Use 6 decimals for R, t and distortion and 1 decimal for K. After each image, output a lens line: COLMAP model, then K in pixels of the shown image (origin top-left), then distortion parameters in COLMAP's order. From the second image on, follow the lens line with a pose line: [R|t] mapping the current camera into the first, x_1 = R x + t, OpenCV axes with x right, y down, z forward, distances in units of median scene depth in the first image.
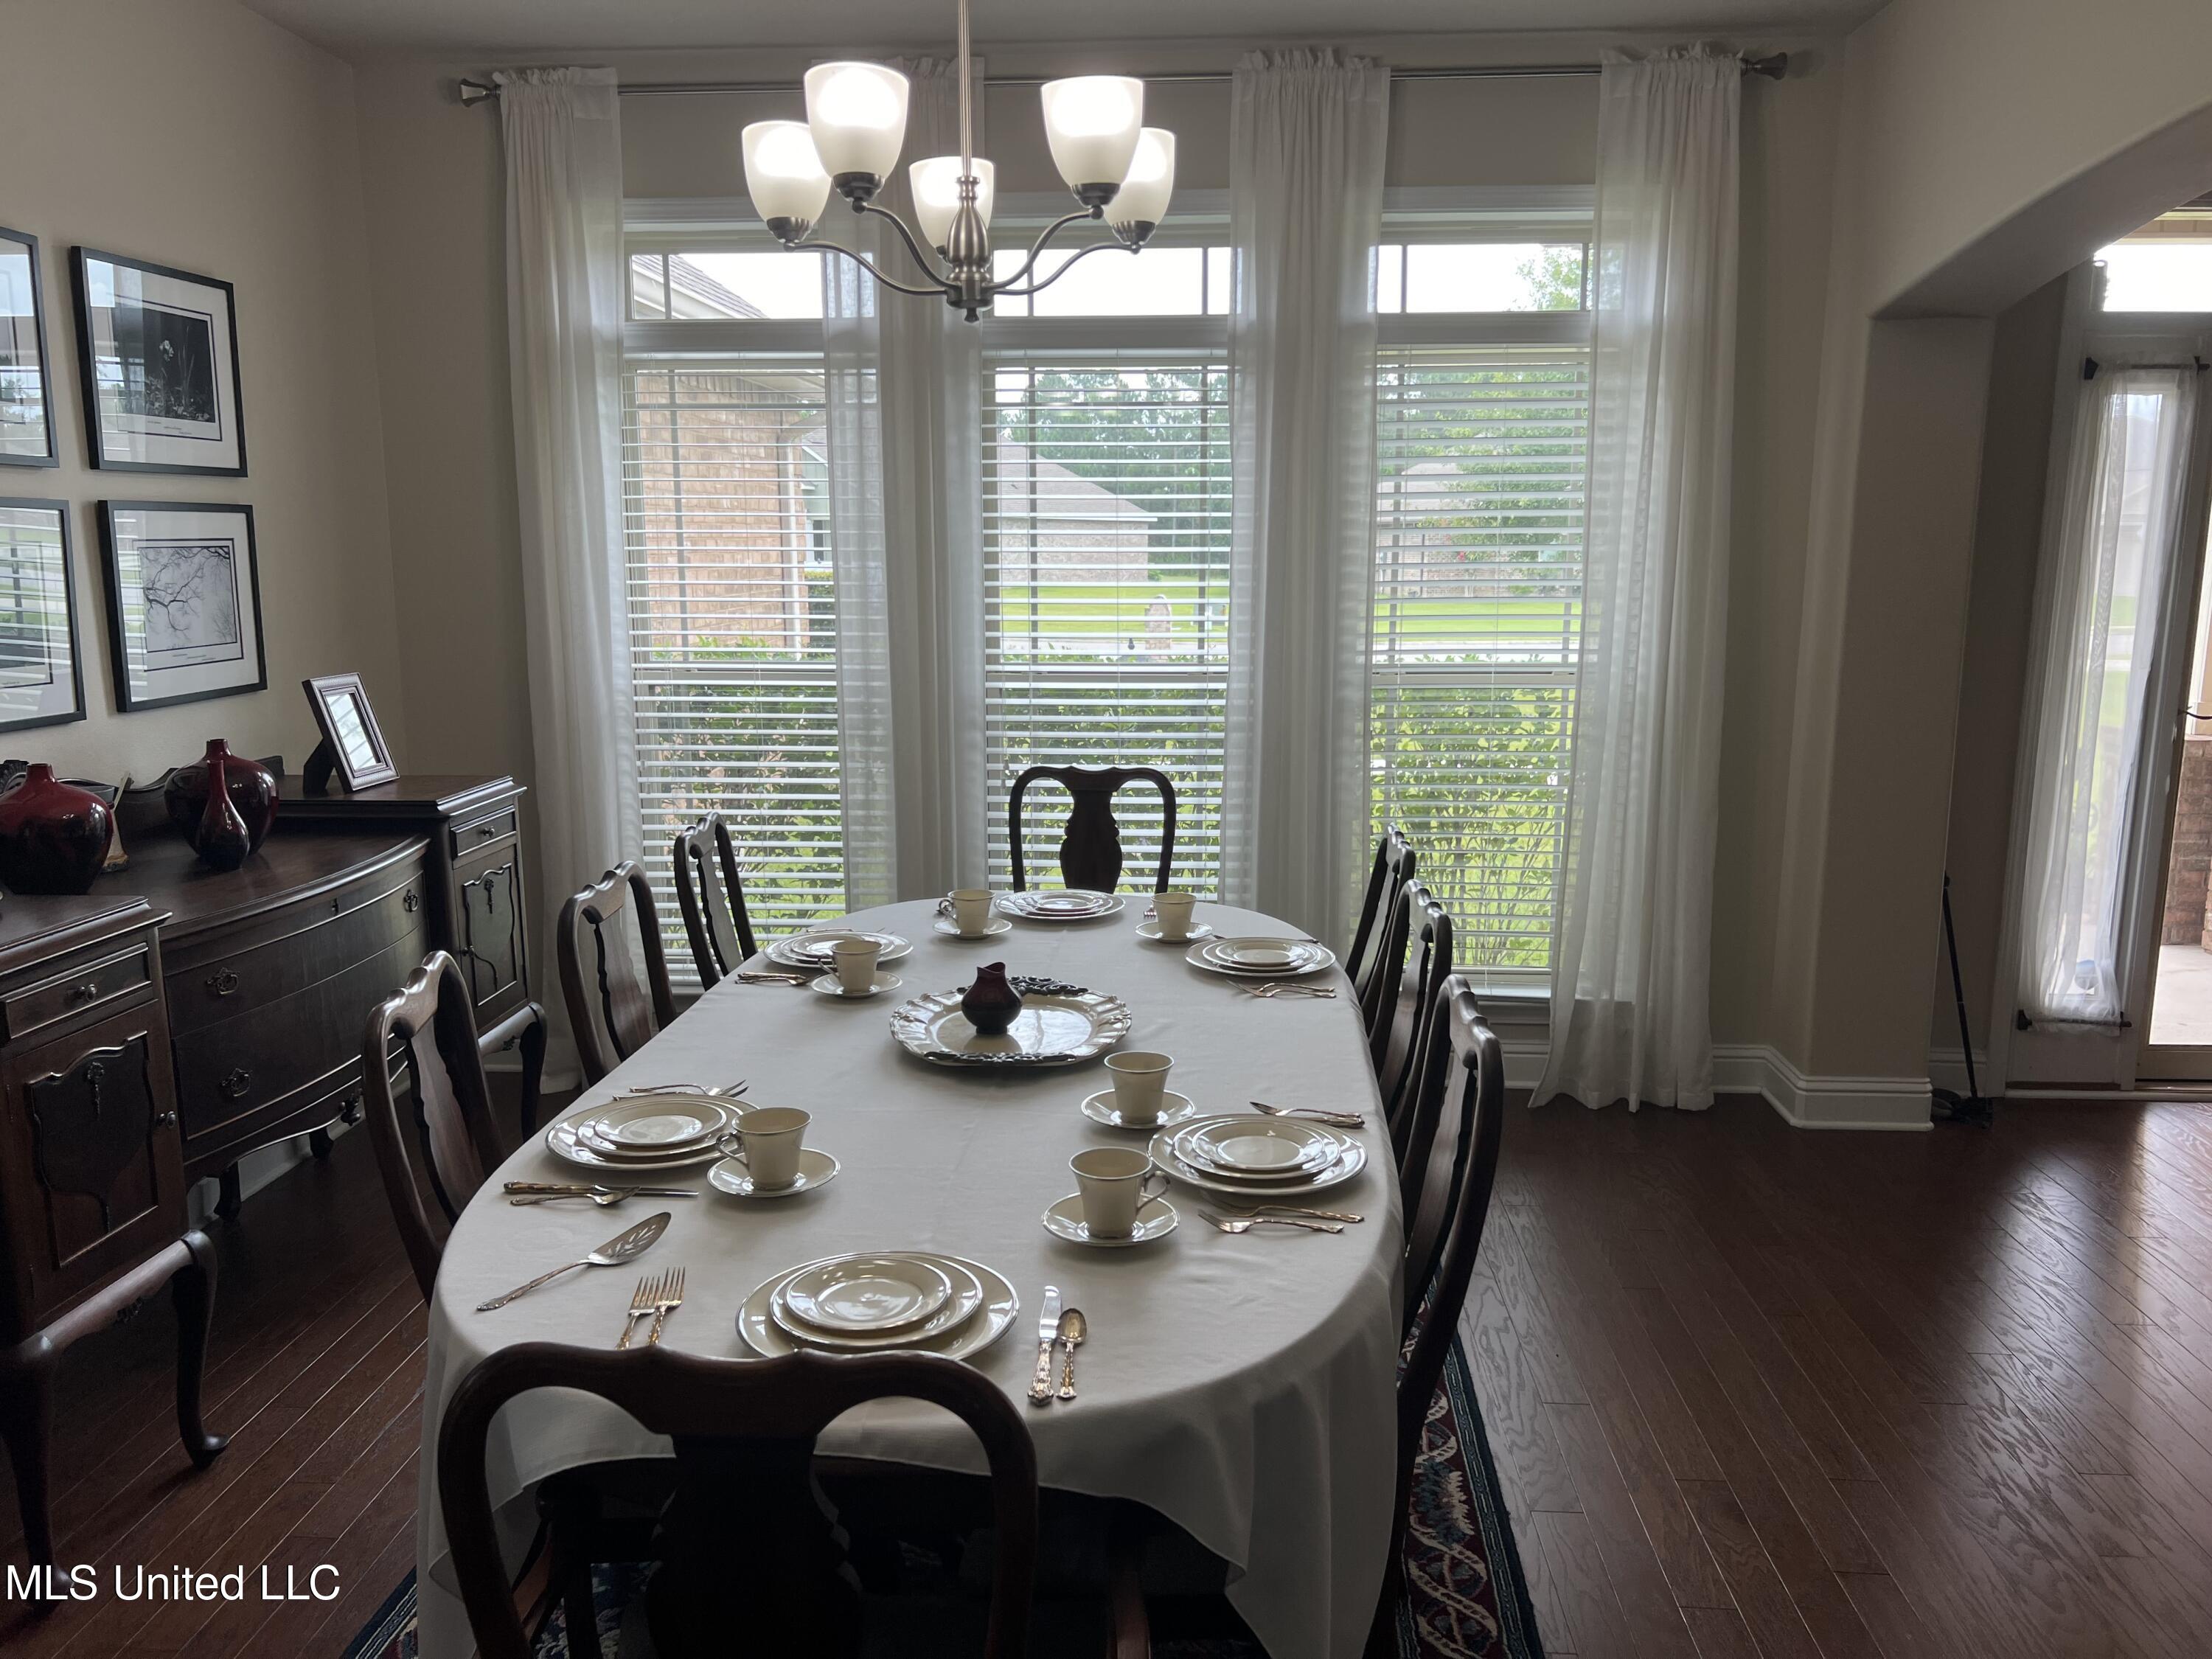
lens RADIAL K [[1697.2, 0, 1121.0], [0, 1697.2, 832.4], [0, 0, 1]] dist [0.070679, -0.091372]
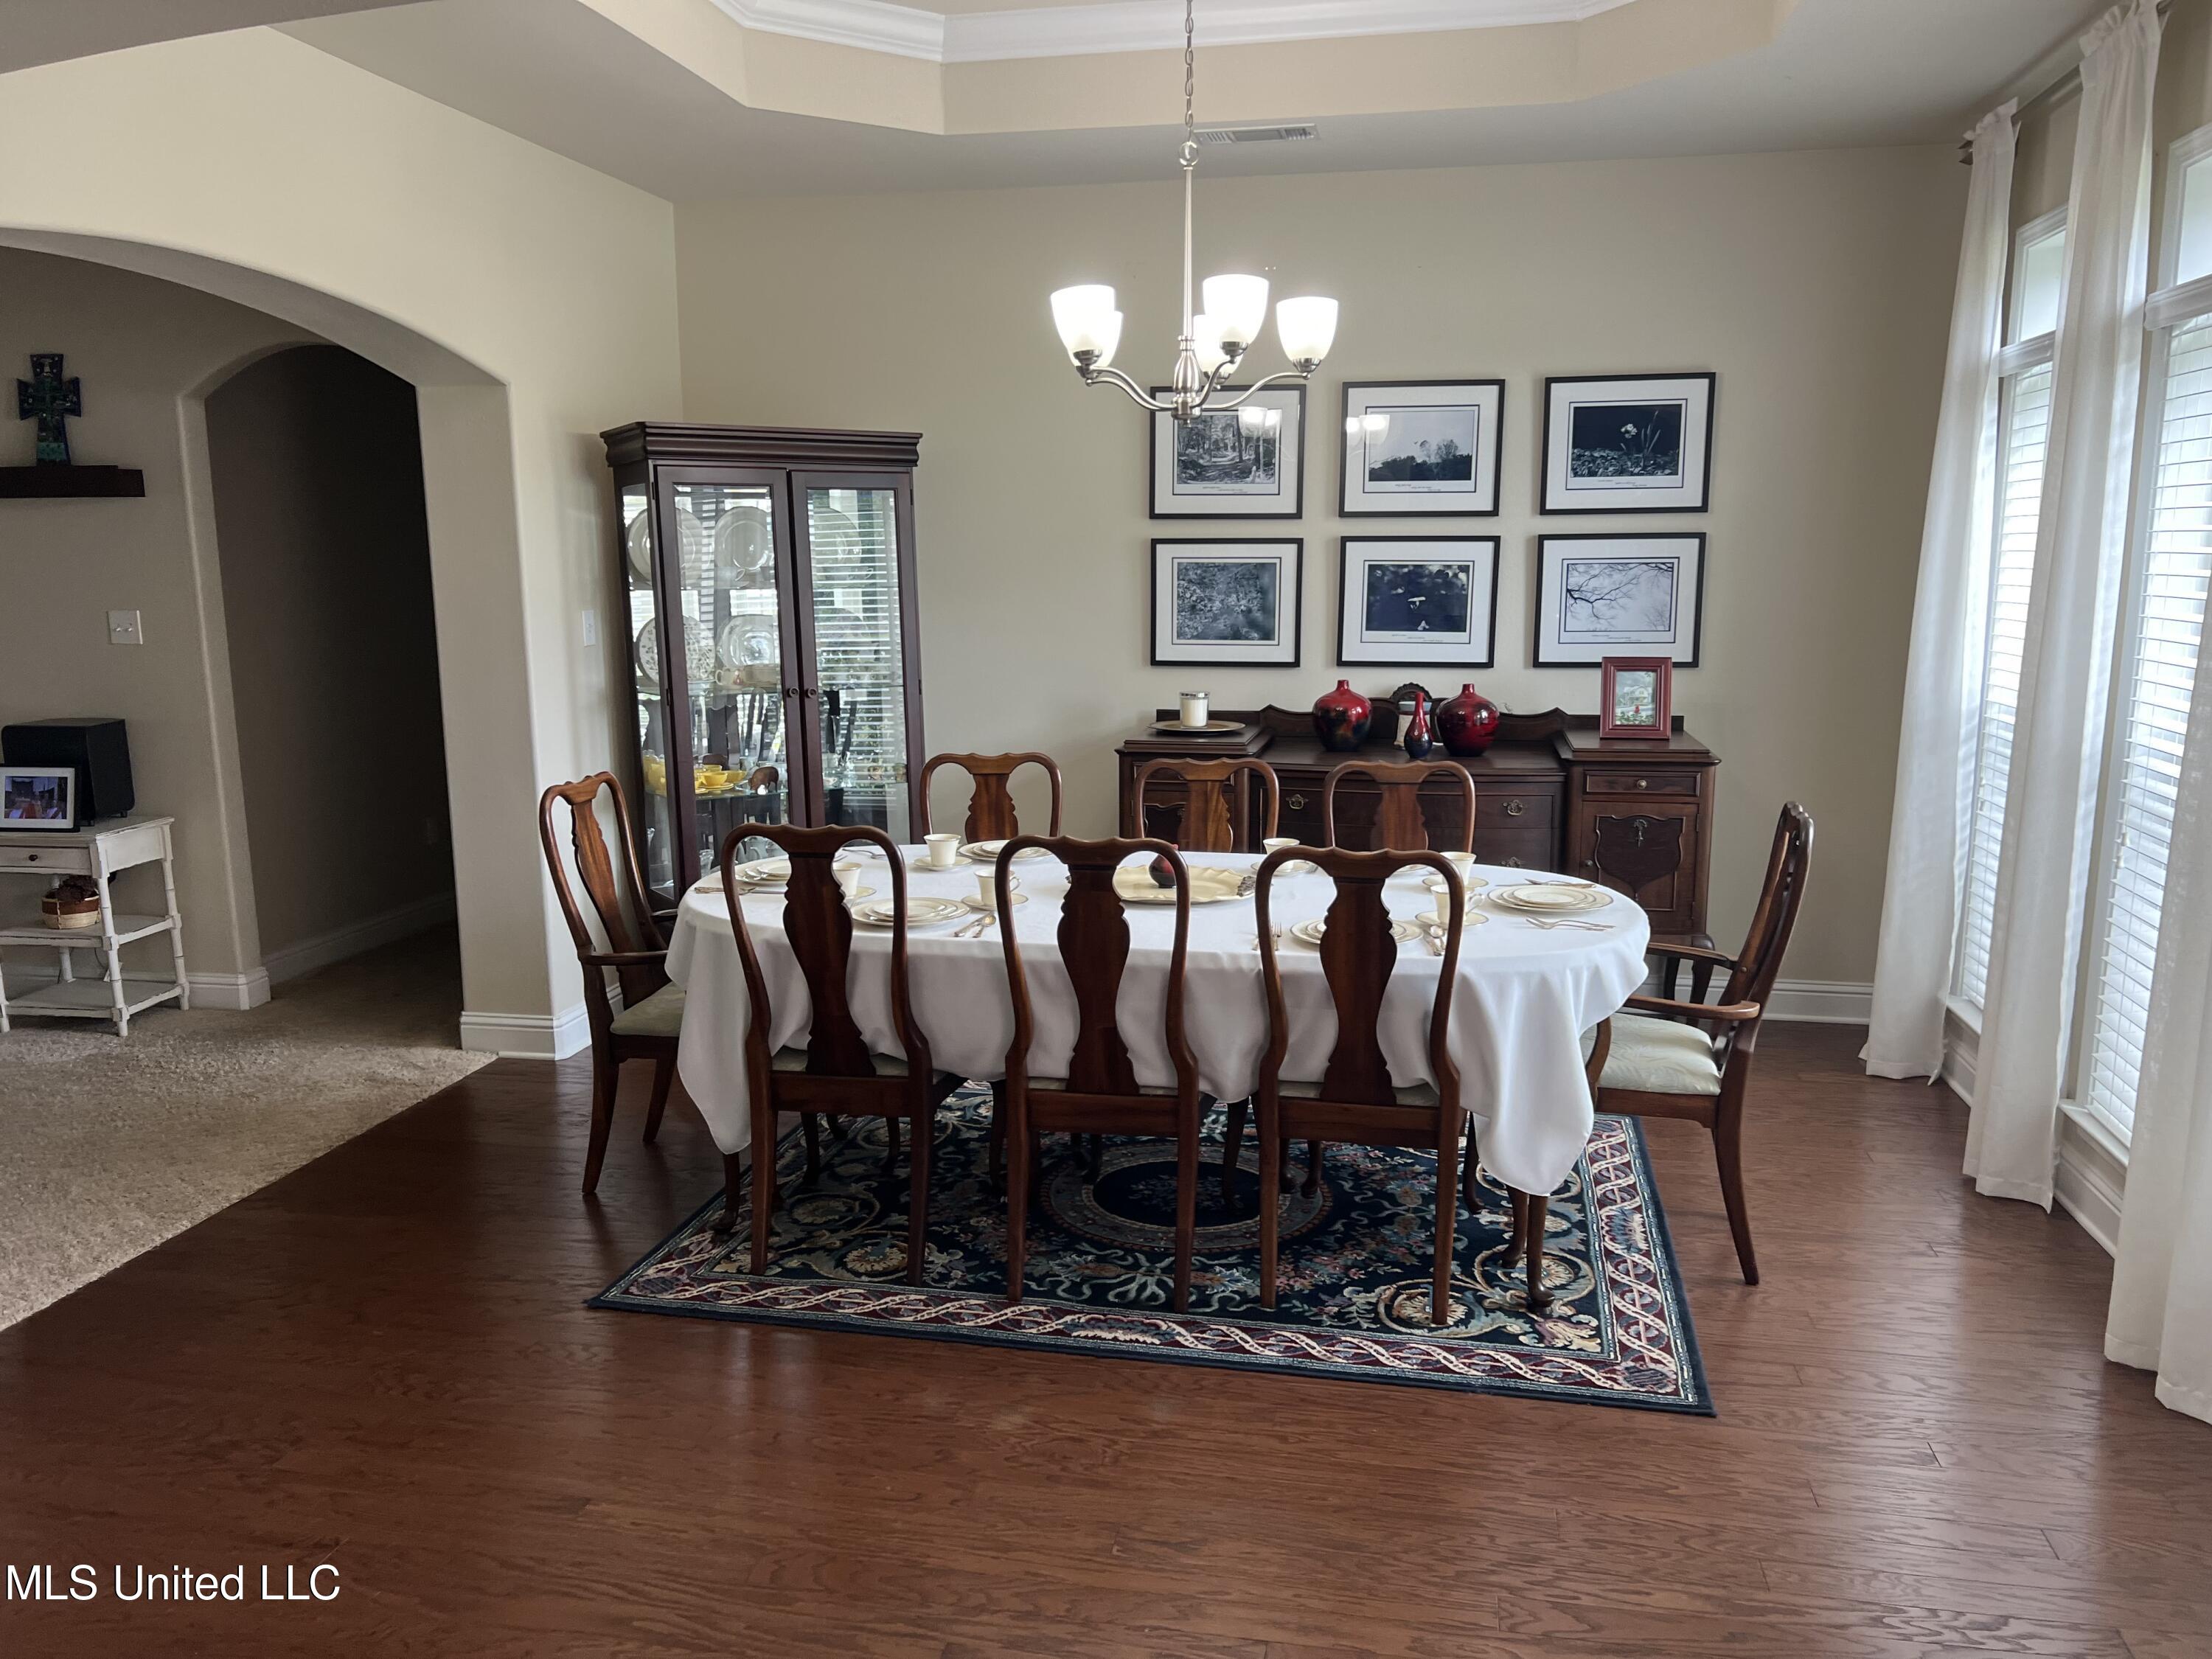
lens RADIAL K [[1697.2, 0, 1112.7], [0, 1697.2, 827.2], [0, 0, 1]] dist [0.070679, -0.091372]
pose [[-0.137816, 0.162901, -0.976970, 0.944702], [-0.162467, 0.969303, 0.184541, -0.139727], [0.977042, 0.184158, -0.107120, 0.737763]]
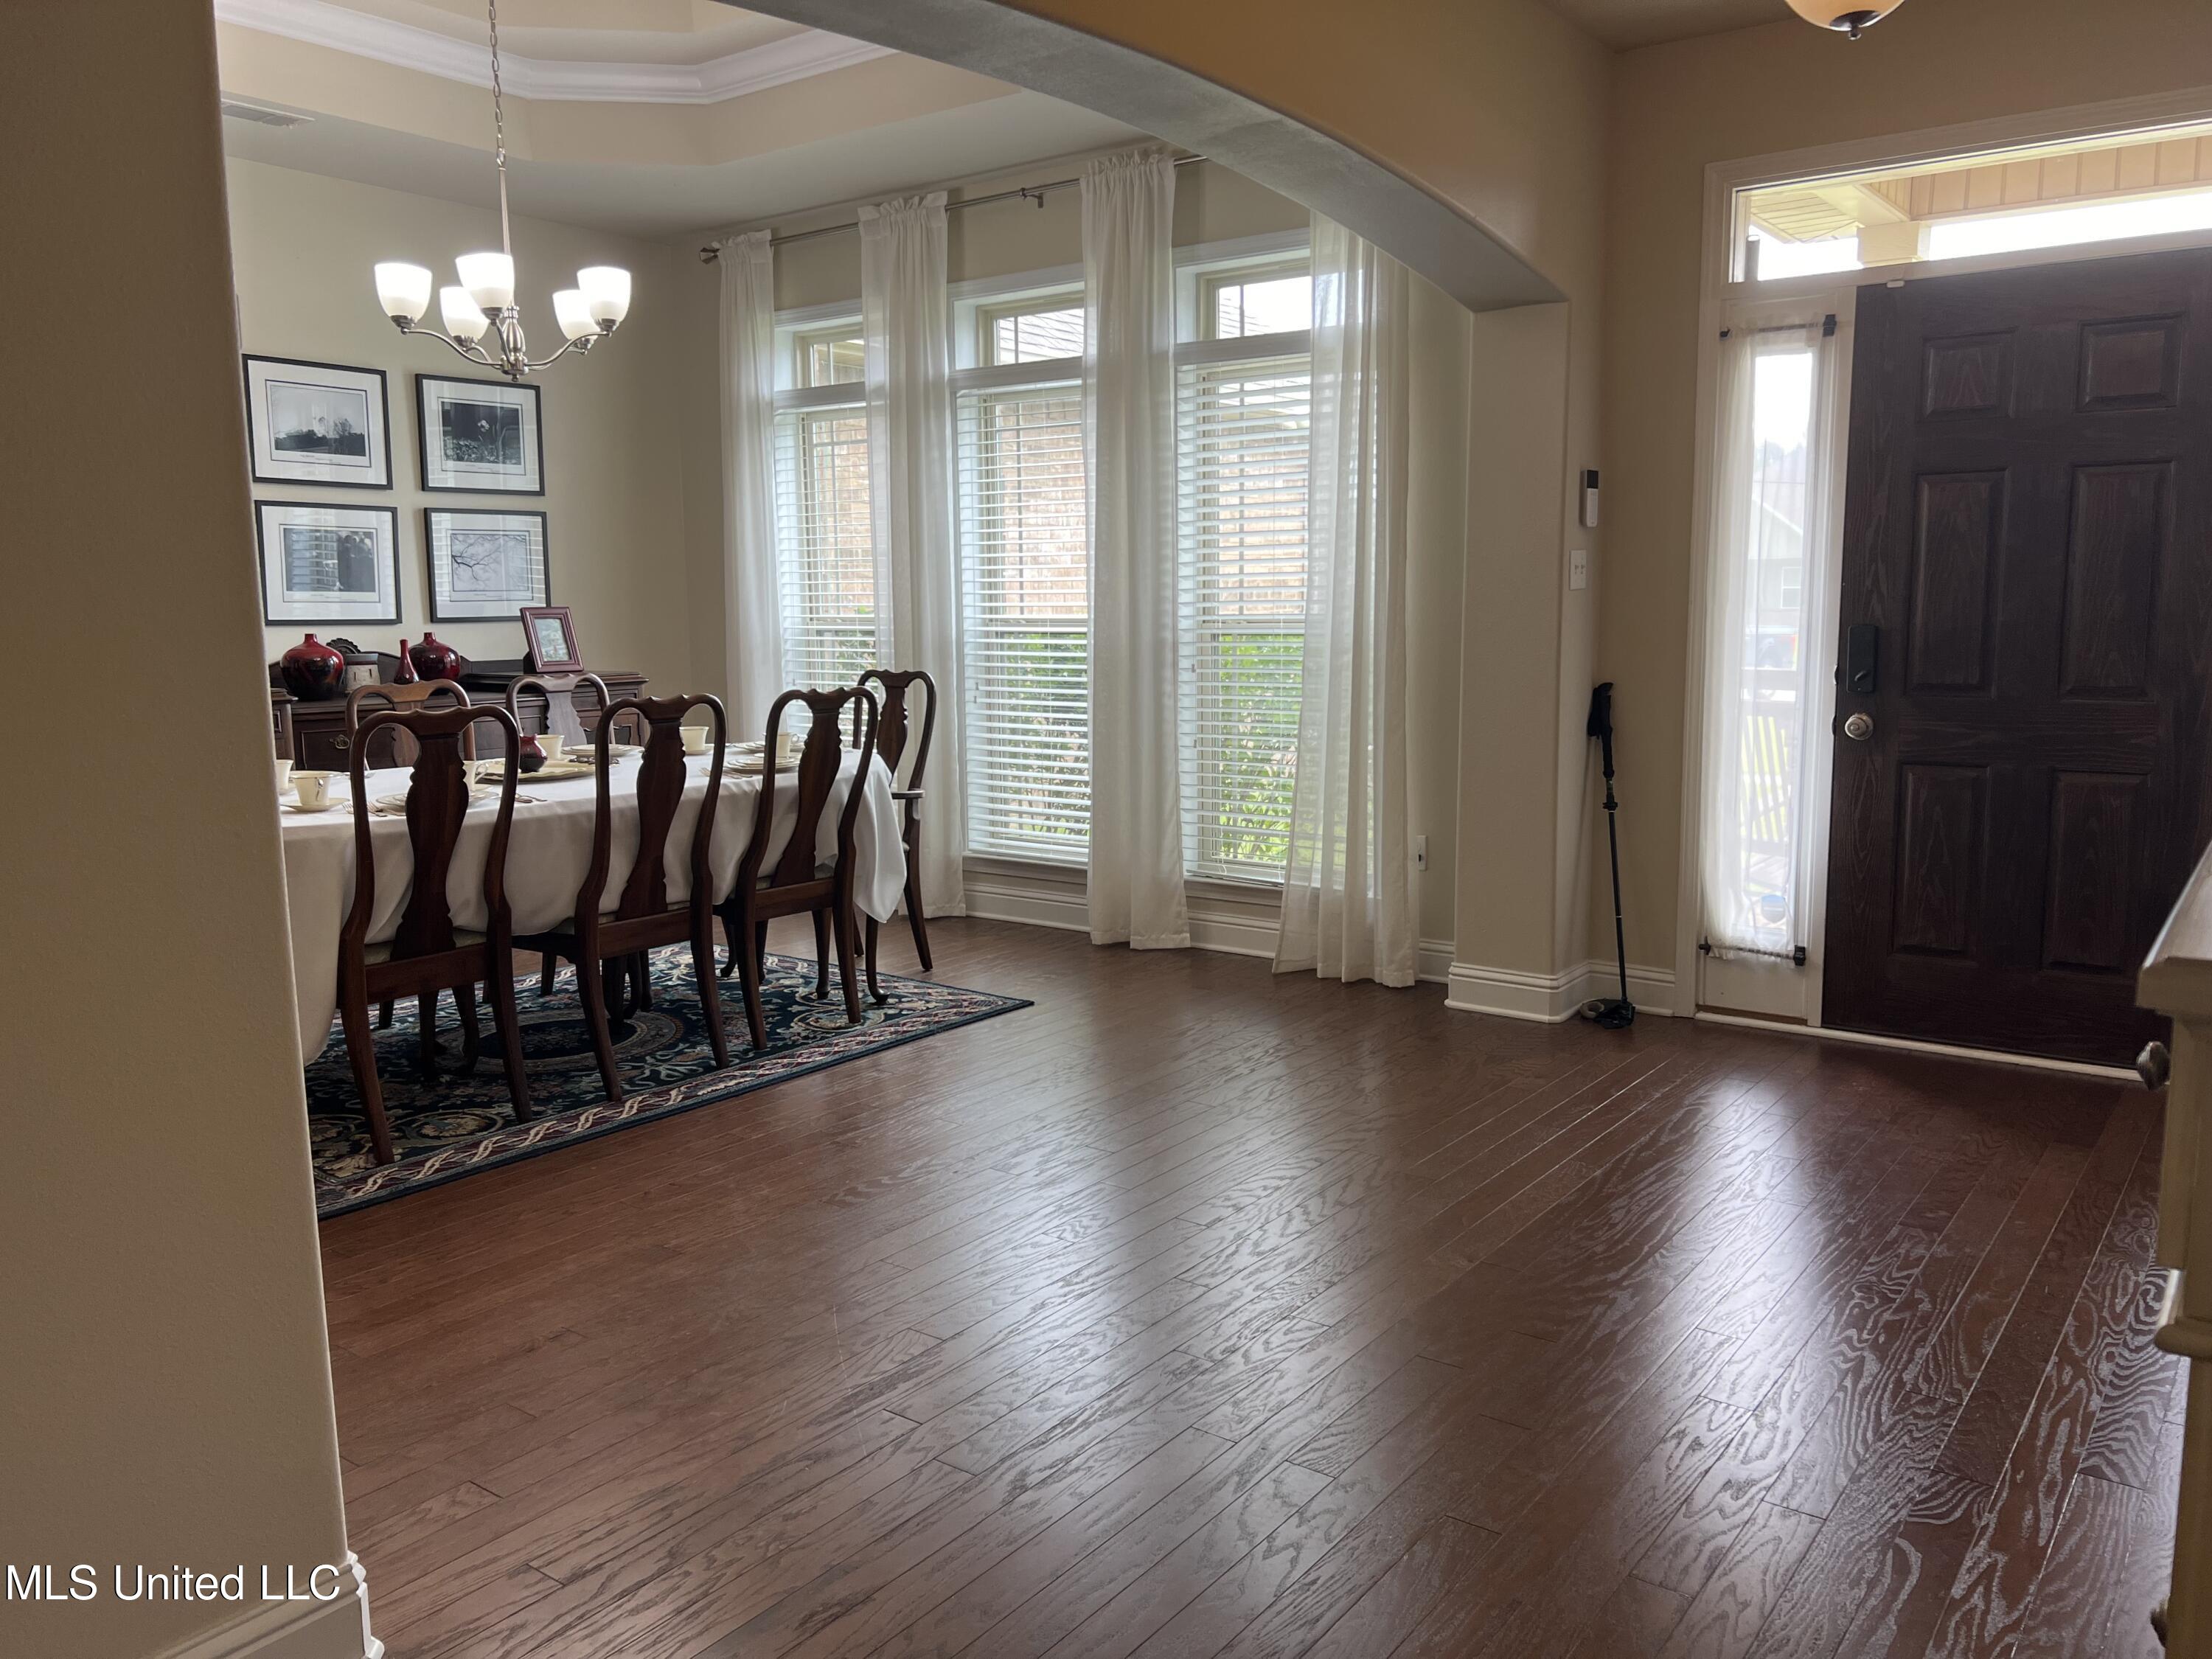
lens RADIAL K [[1697.2, 0, 1115.3], [0, 1697.2, 820.2], [0, 0, 1]] dist [0.070679, -0.091372]
pose [[0.831869, 0.066636, -0.550957, 0.956971], [-0.084666, 0.996382, -0.007325, 0.084687], [0.548476, 0.052741, 0.834502, -0.110938]]
